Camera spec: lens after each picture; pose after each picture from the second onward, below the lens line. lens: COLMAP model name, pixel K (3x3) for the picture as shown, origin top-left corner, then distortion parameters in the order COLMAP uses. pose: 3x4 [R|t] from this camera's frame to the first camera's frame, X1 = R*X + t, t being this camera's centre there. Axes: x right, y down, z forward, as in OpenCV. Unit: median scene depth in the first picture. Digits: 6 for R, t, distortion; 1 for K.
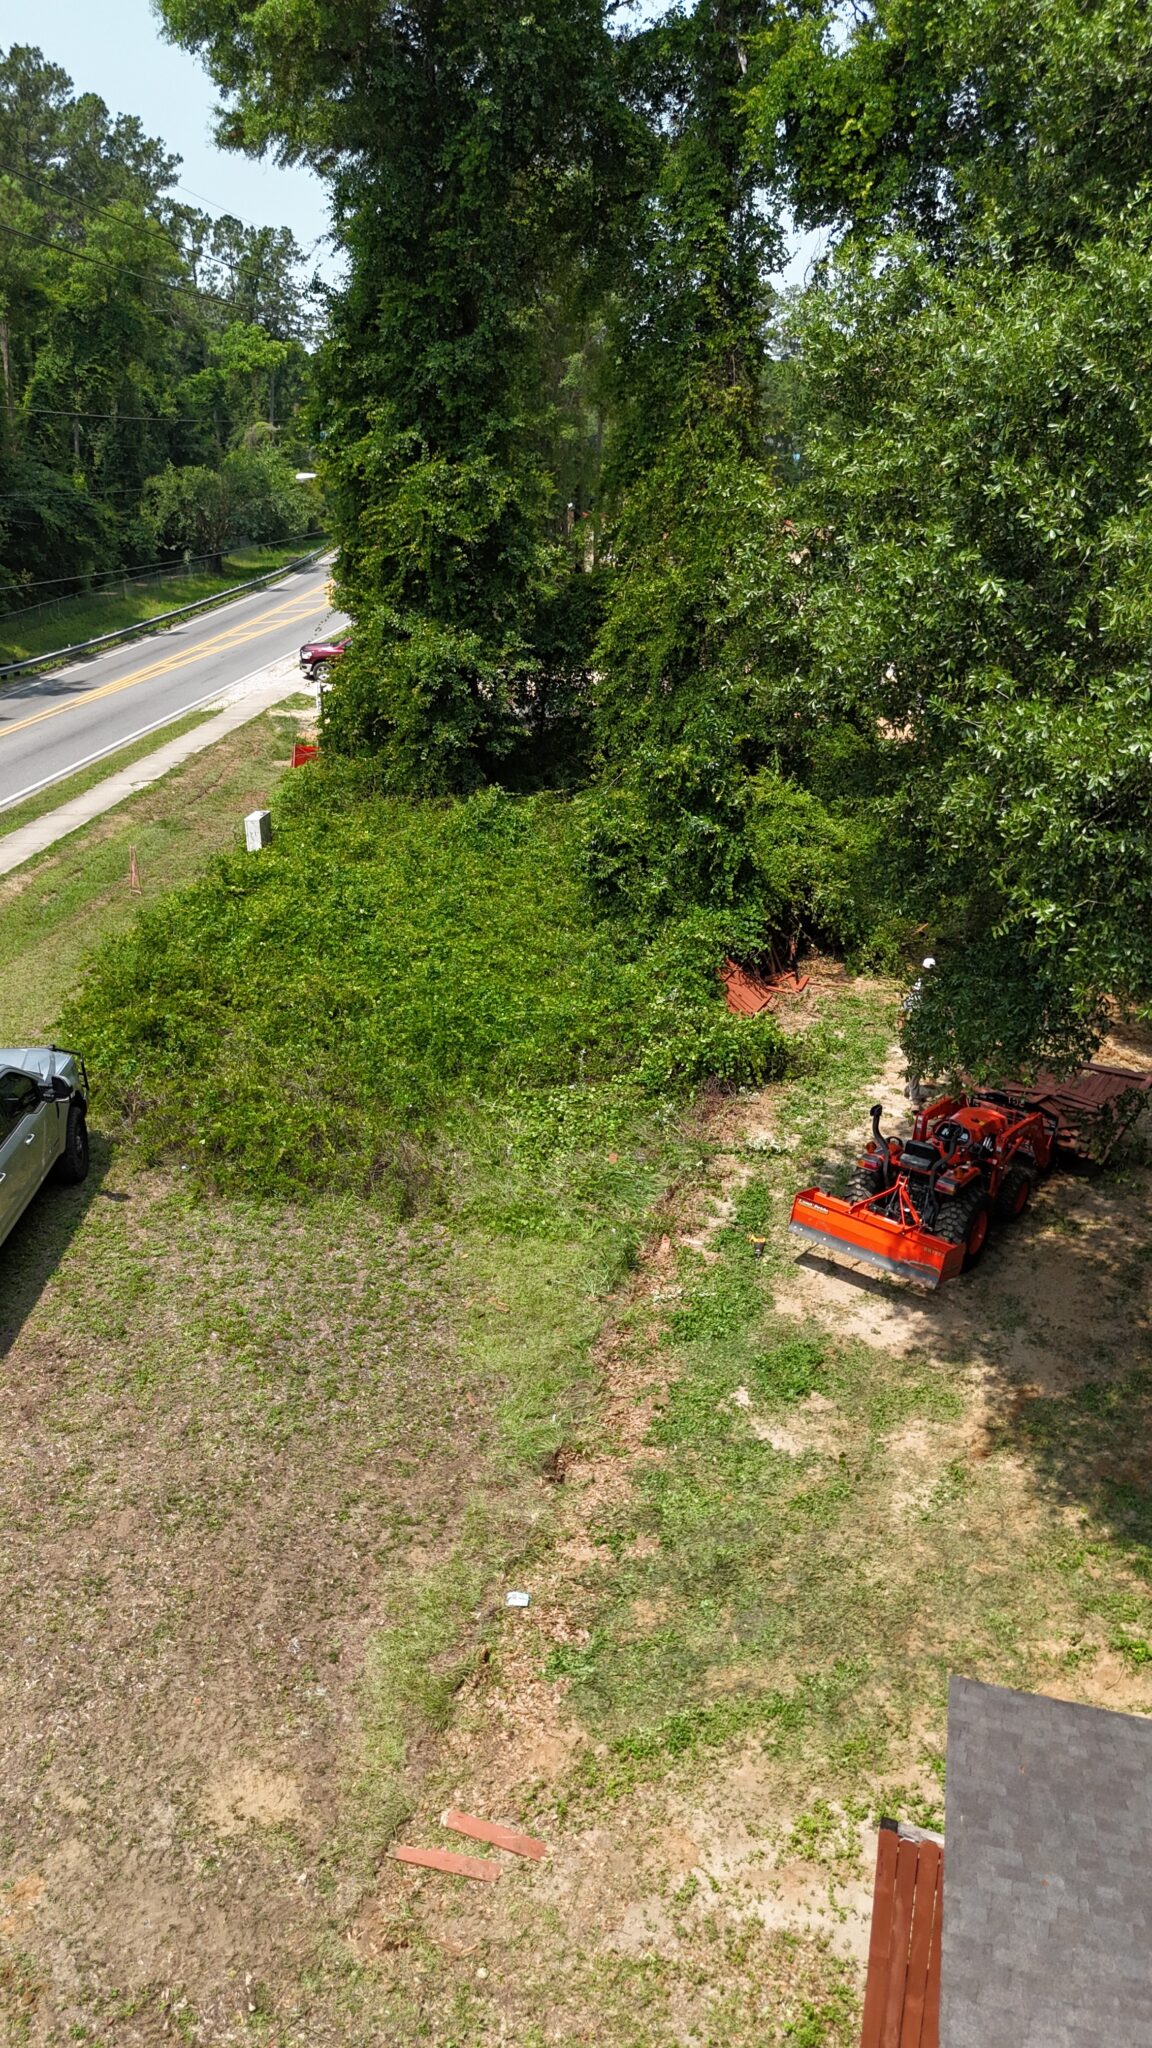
lens RADIAL K [[1514.9, 0, 576.7], [0, 1514.9, 1030.3], [0, 0, 1]] dist [0.060597, -0.049795]
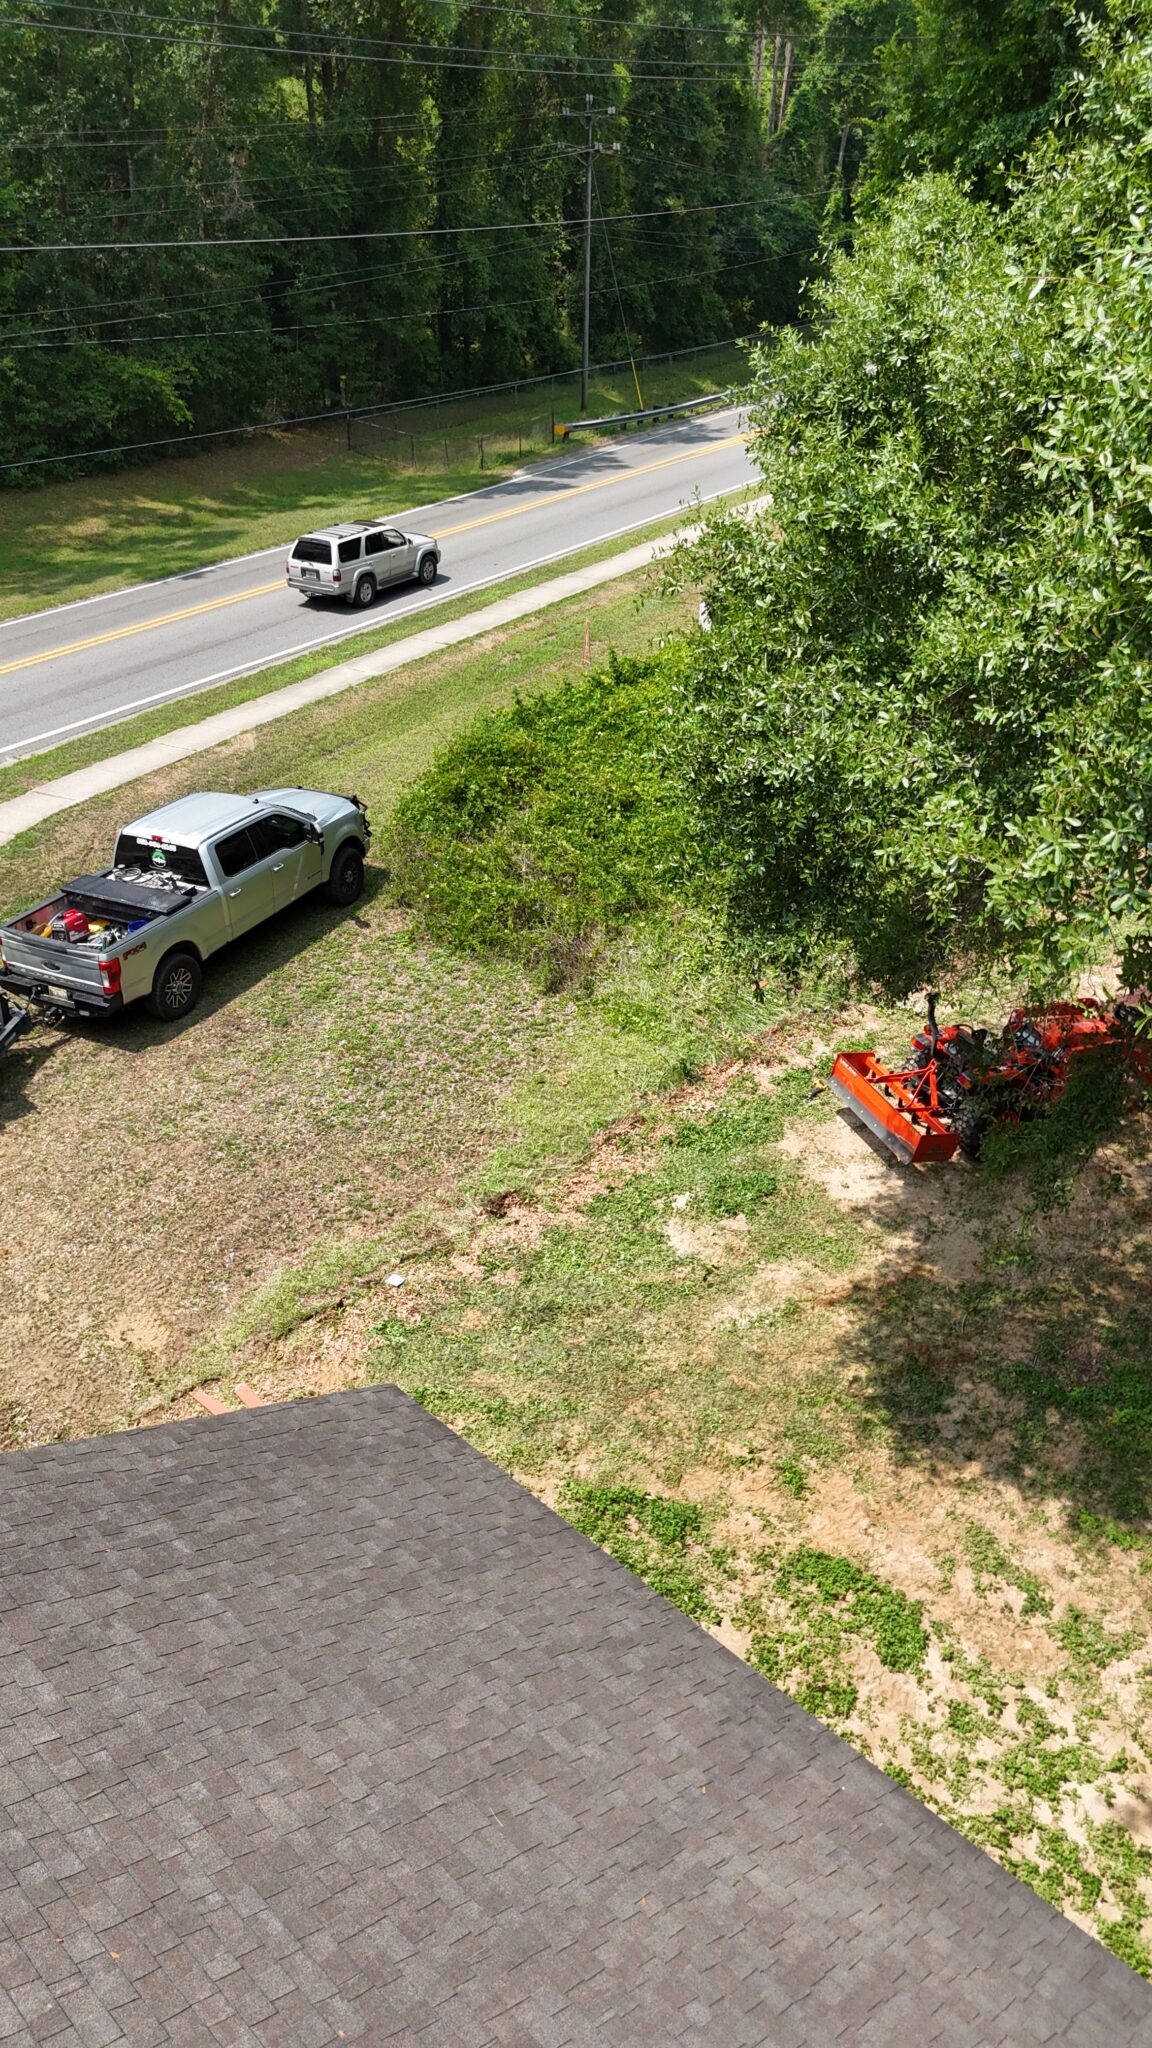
lens RADIAL K [[1507.7, 0, 579.7], [0, 1507.7, 1034.2], [0, 0, 1]] dist [0.067924, -0.059235]
pose [[0.877793, 0.243523, -0.412524, 0.436707], [-0.169364, 0.963295, 0.208274, -0.104135], [0.448102, -0.112955, 0.886818, -0.064528]]
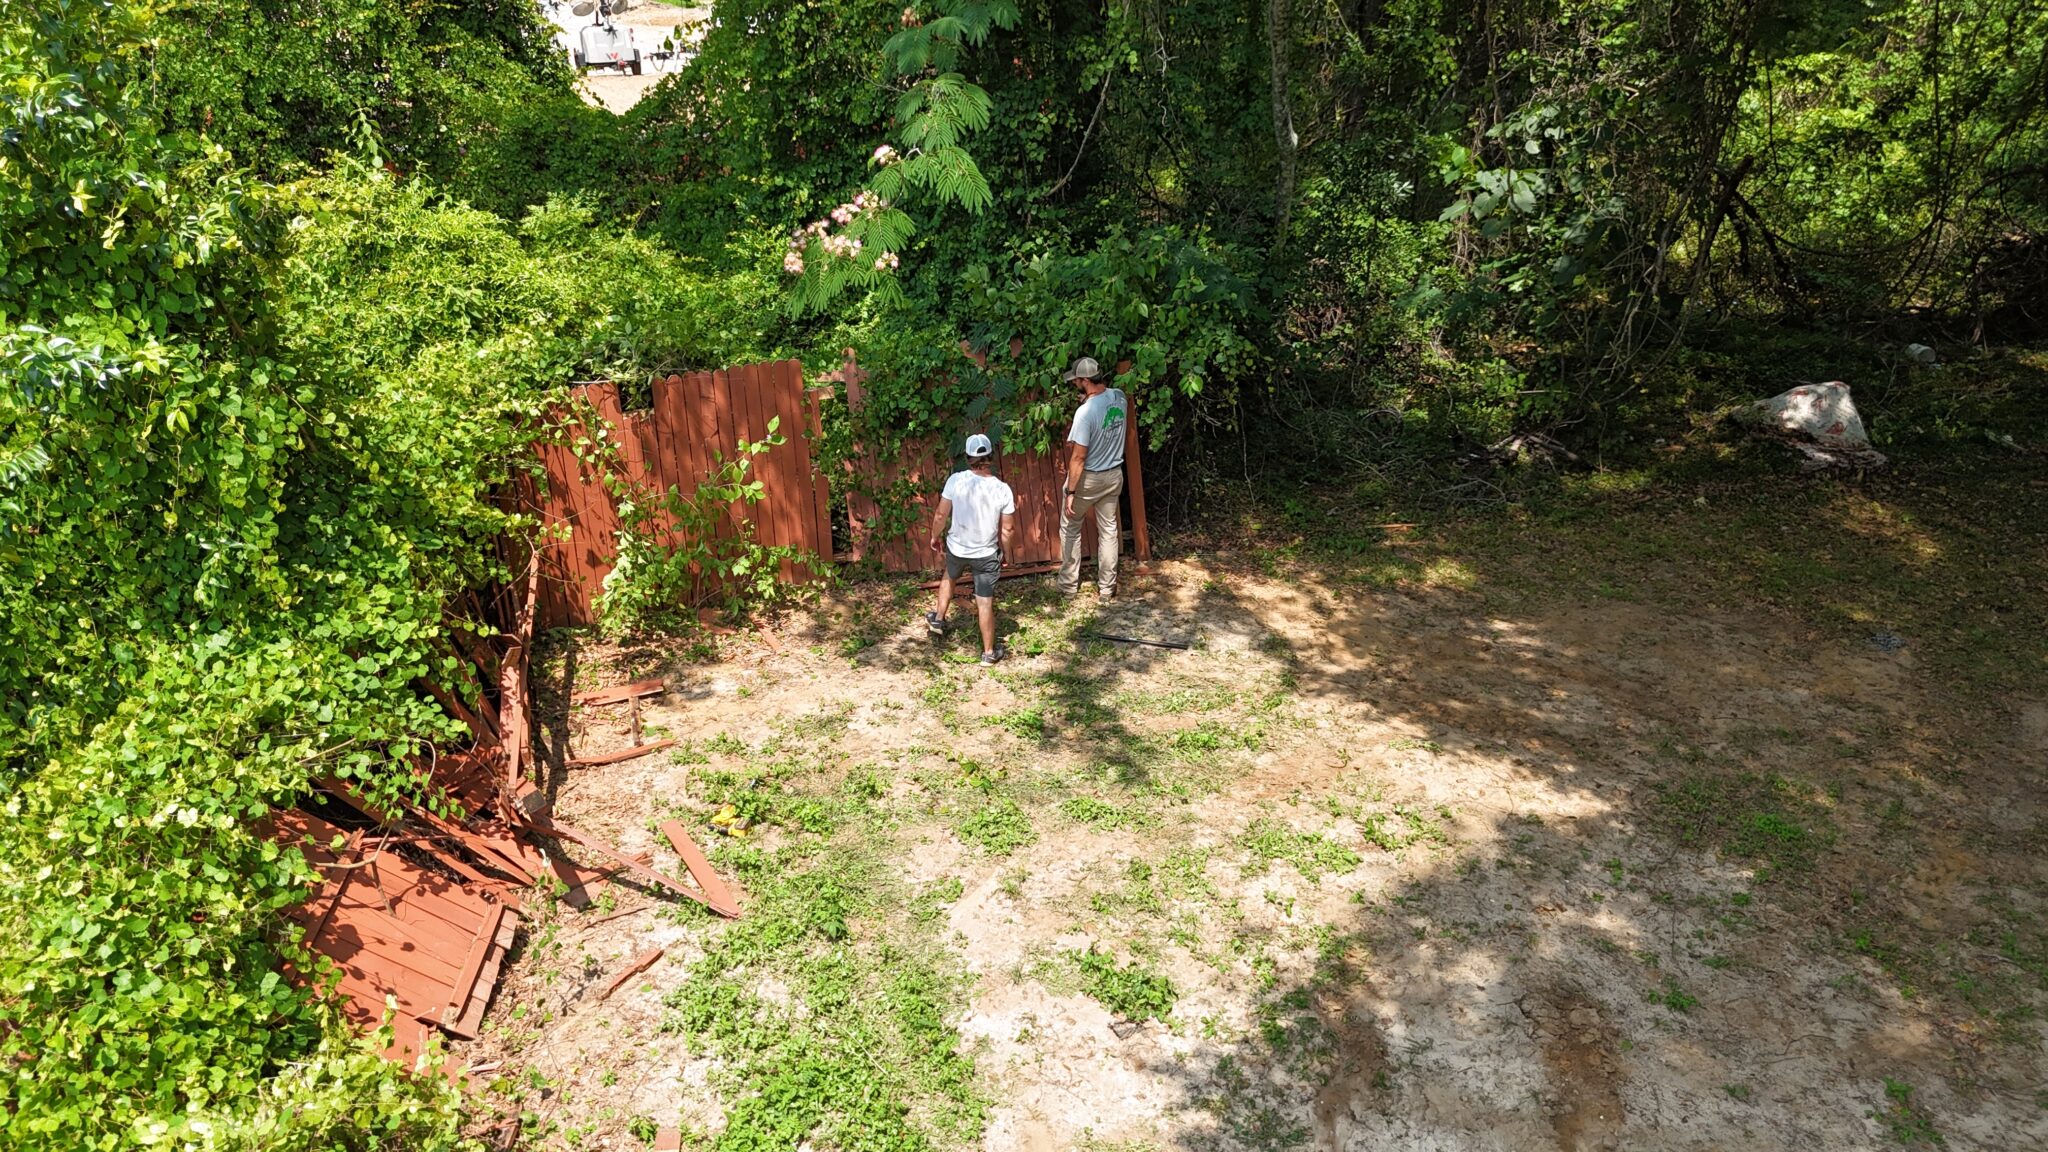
lens RADIAL K [[1518.4, 0, 1029.3], [0, 1518.4, 569.0], [0, 0, 1]] dist [0.053762, -0.005334]
pose [[0.870475, -0.220616, 0.440002, 0.148459], [0.182857, 0.974895, 0.127056, -0.157137], [-0.456986, -0.030141, 0.888963, 1.034433]]
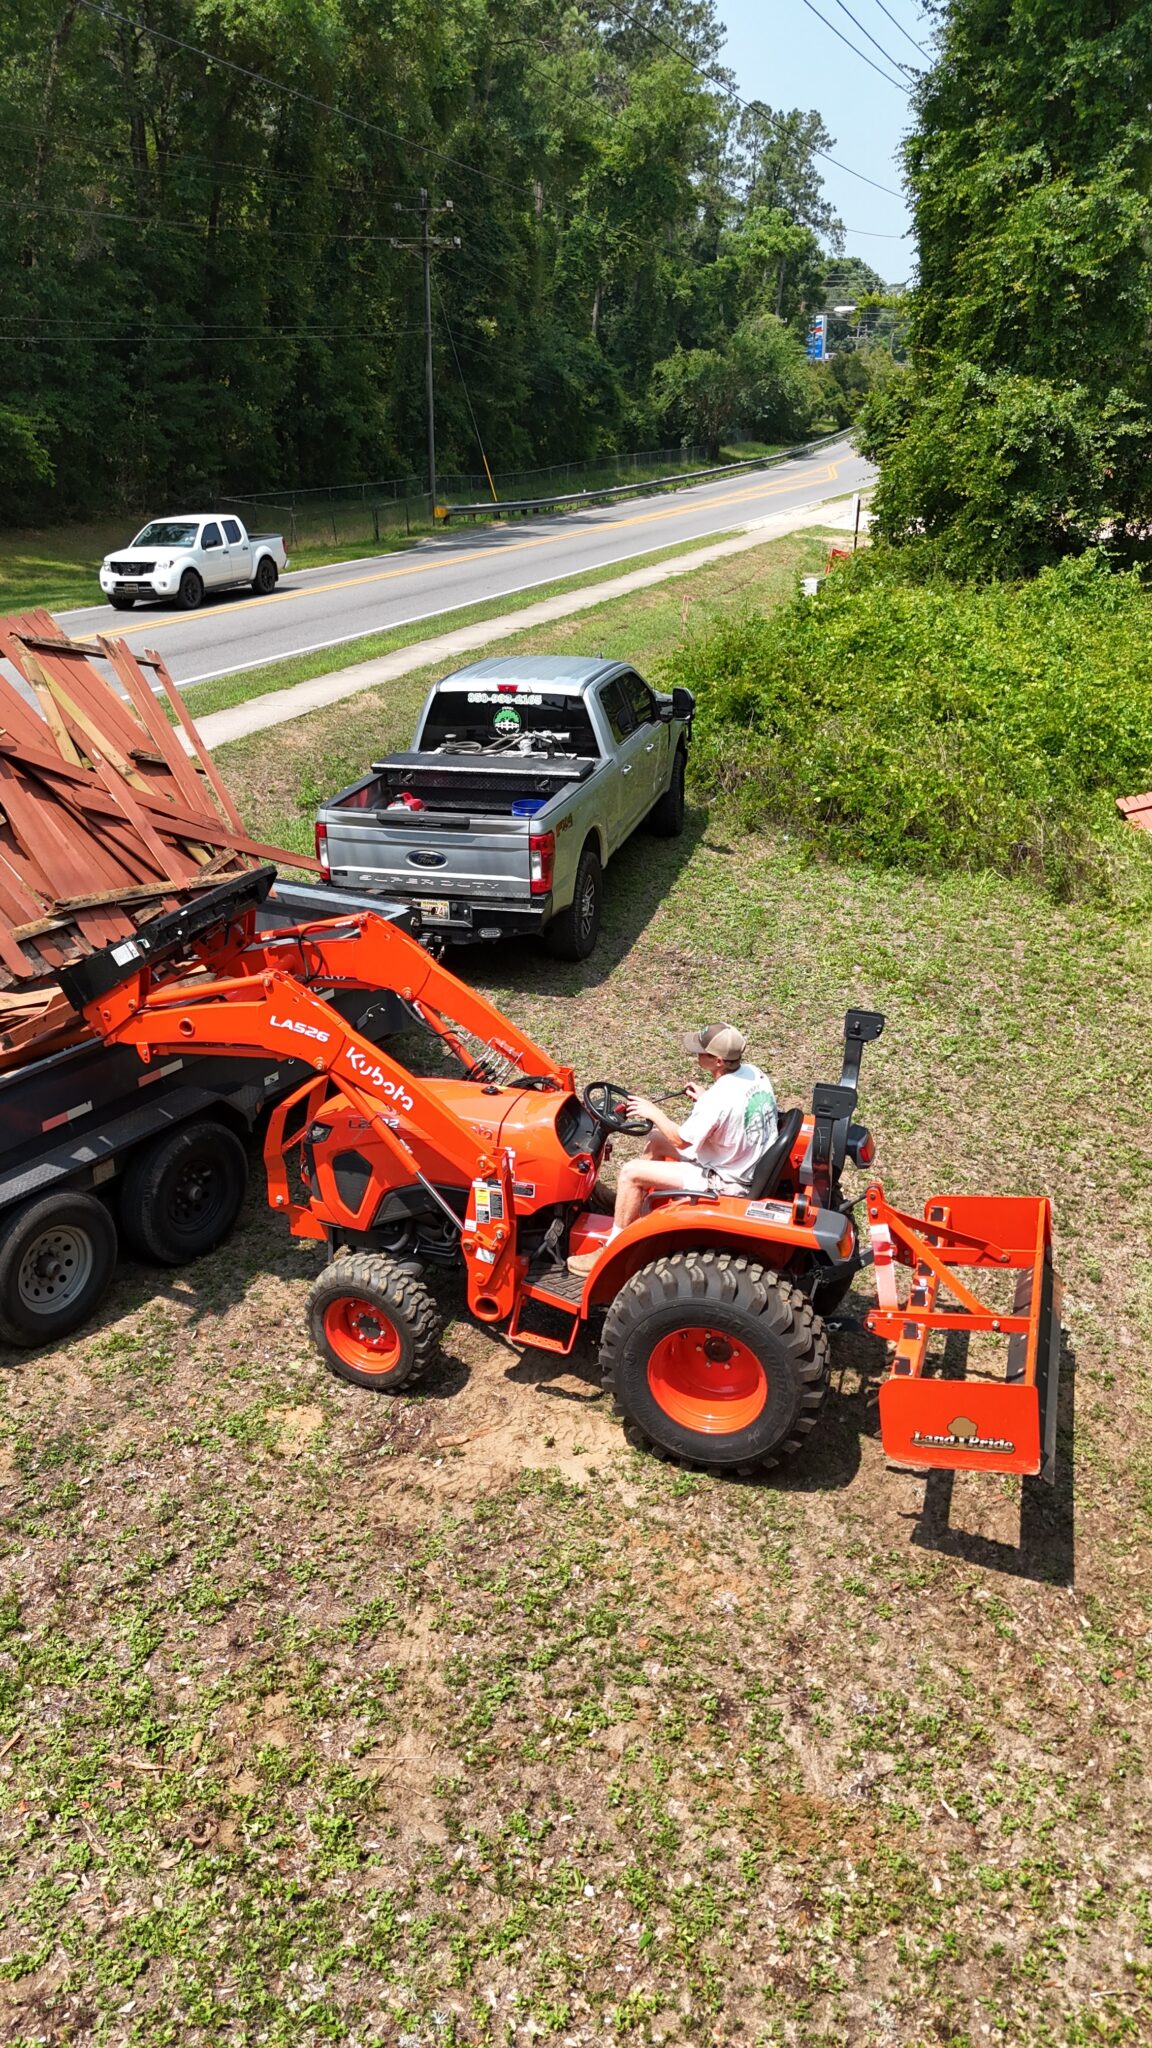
lens RADIAL K [[1521.5, 0, 578.7], [0, 1521.5, 1018.6], [0, 0, 1]] dist [0.066996, -0.059632]
pose [[0.959058, 0.104901, -0.263066, -0.146319], [-0.097723, 0.994399, 0.040258, 0.188464], [0.265816, -0.012902, 0.963937, 0.141053]]
